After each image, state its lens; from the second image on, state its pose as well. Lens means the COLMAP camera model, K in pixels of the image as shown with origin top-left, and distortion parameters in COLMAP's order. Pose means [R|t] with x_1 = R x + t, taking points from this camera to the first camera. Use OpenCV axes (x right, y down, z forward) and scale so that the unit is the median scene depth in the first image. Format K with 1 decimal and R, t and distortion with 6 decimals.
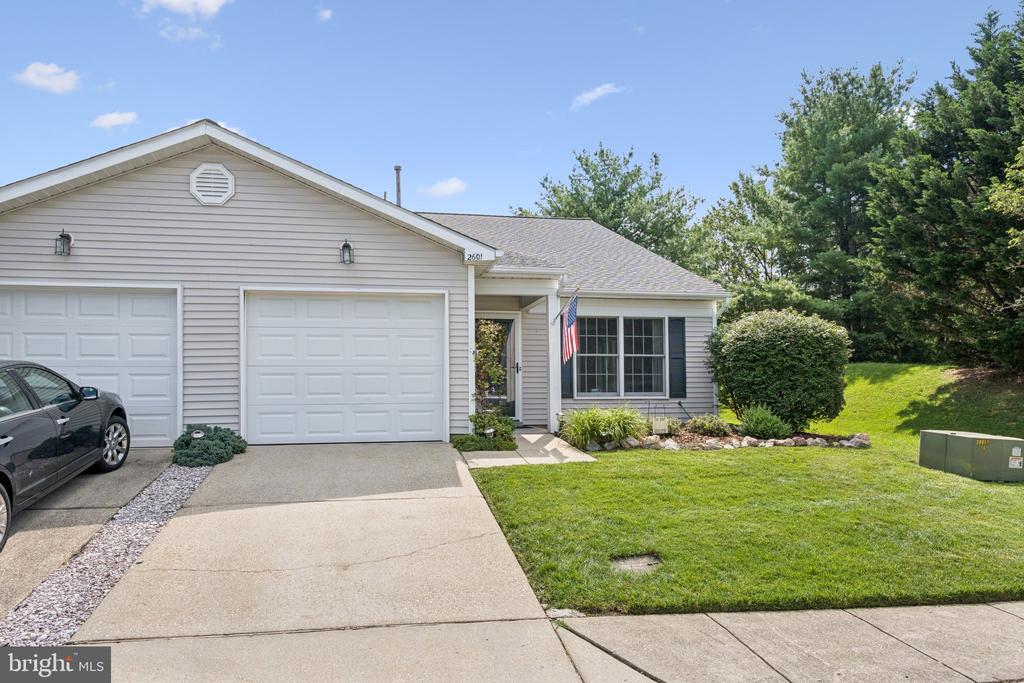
lens RADIAL K [[697.0, 0, 513.0], [0, 697.0, 375.7], [0, 0, 1]] dist [-0.007163, 0.010035]
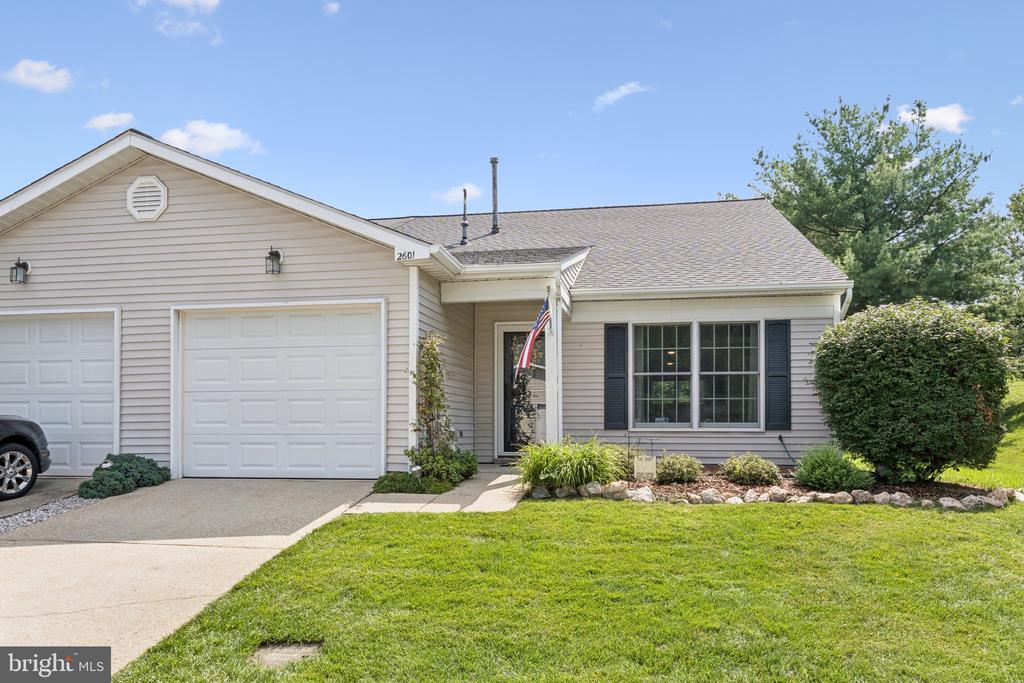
lens RADIAL K [[793.1, 0, 508.8], [0, 793.1, 414.5], [0, 0, 1]] dist [-0.000367, 0.001369]
pose [[0.928737, 0.000694, -0.370737, 0.338279], [0.004548, 0.999902, 0.013266, 0.003401], [0.370710, -0.014007, 0.928643, 0.149420]]
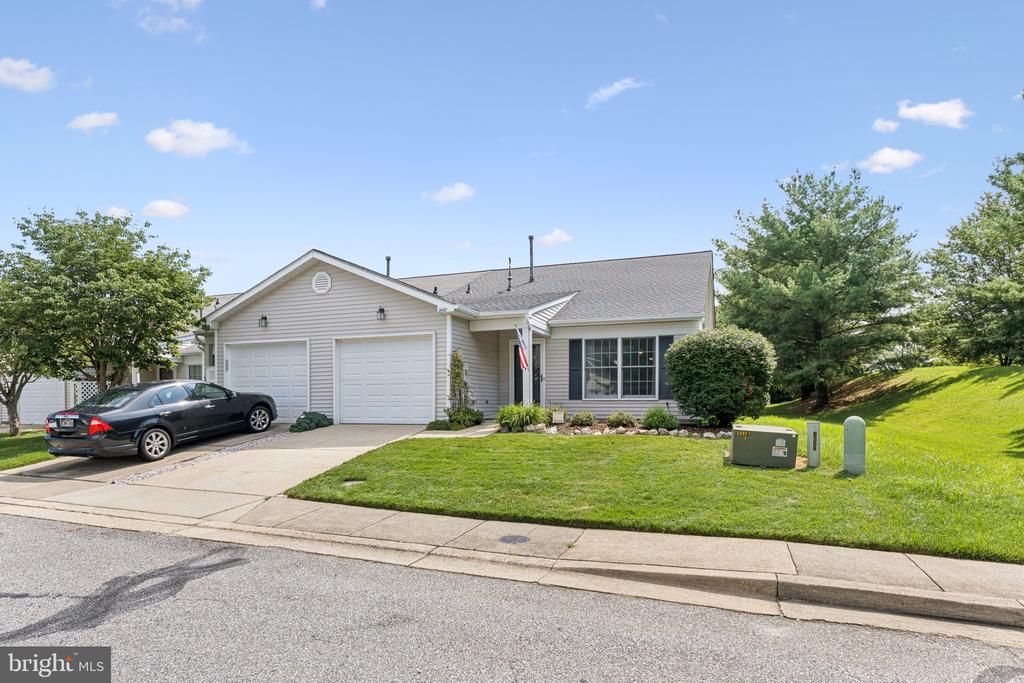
lens RADIAL K [[581.9, 0, 512.5], [0, 581.9, 400.8], [0, 0, 1]] dist [-0.003650, -0.001145]
pose [[0.856384, 0.001676, -0.516337, 0.650548], [0.011921, 0.999664, 0.023017, 0.007875], [0.516202, -0.025867, 0.856076, -0.057527]]
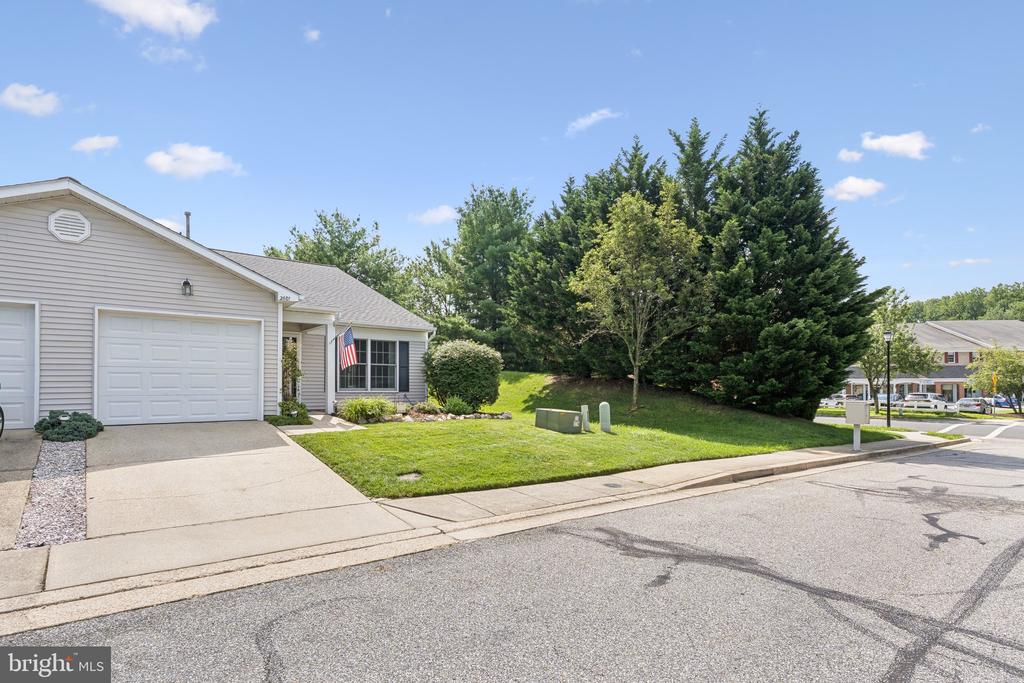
lens RADIAL K [[514.8, 0, 506.8], [0, 514.8, 375.2], [0, 0, 1]] dist [-0.003409, -0.000199]
pose [[0.887592, 0.017060, 0.460314, -0.116600], [-0.015736, 0.999854, -0.006715, -0.002213], [-0.460361, -0.001283, 0.887731, -0.184454]]
